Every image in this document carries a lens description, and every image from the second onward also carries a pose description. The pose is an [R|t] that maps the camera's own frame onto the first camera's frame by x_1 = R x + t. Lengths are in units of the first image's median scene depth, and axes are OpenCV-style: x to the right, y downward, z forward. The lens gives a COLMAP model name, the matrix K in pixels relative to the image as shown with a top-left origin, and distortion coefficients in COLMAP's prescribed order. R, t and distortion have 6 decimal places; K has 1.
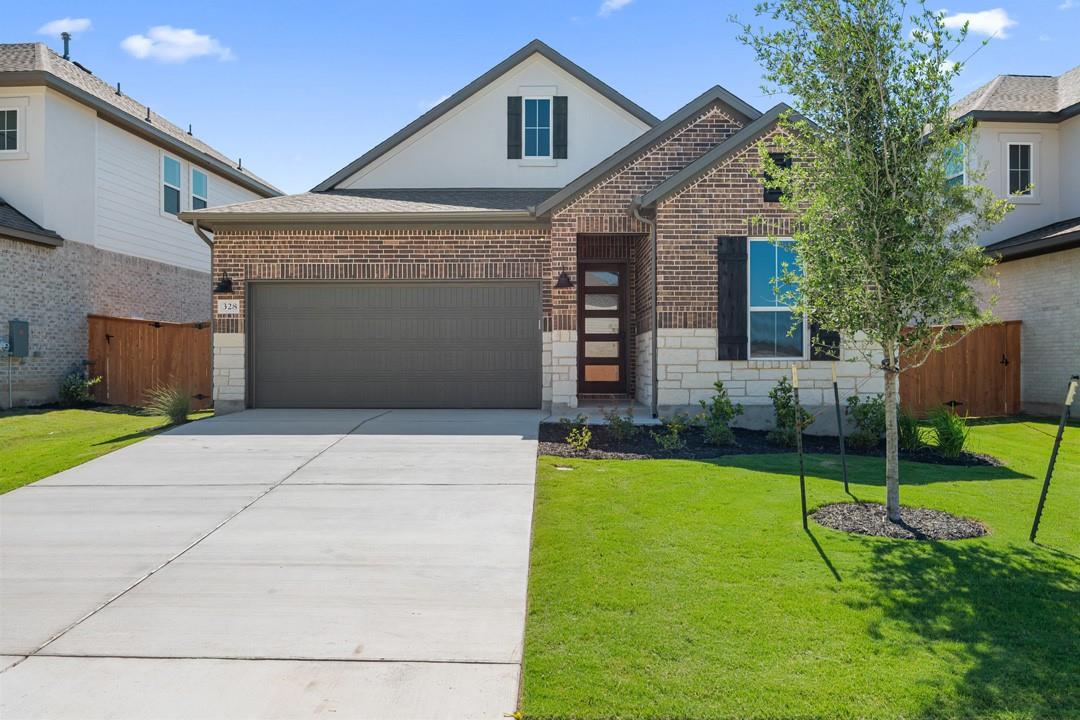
lens RADIAL K [[811.5, 0, 540.0], [0, 811.5, 360.0], [0, 0, 1]] dist [-0.000701, -0.002510]
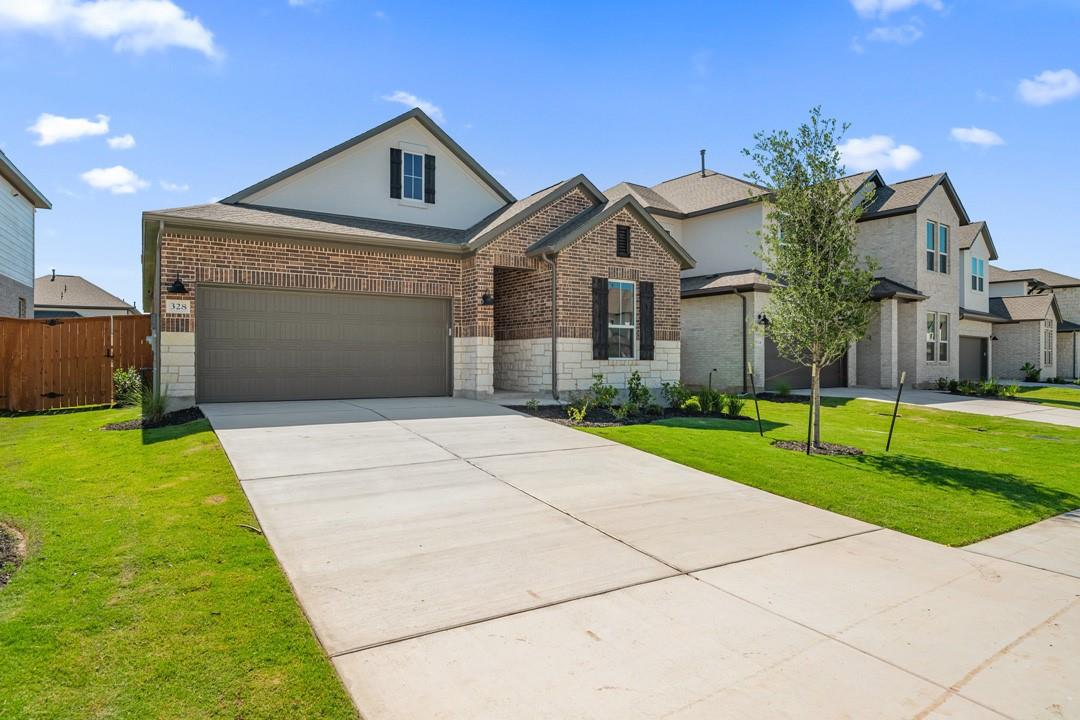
lens RADIAL K [[630.3, 0, 540.0], [0, 630.3, 360.0], [0, 0, 1]] dist [0.000100, -0.000073]
pose [[0.841518, 0.002592, 0.540223, -0.430136], [-0.004977, 0.999983, 0.002954, -0.001879], [-0.540206, -0.005174, 0.841517, 0.066557]]
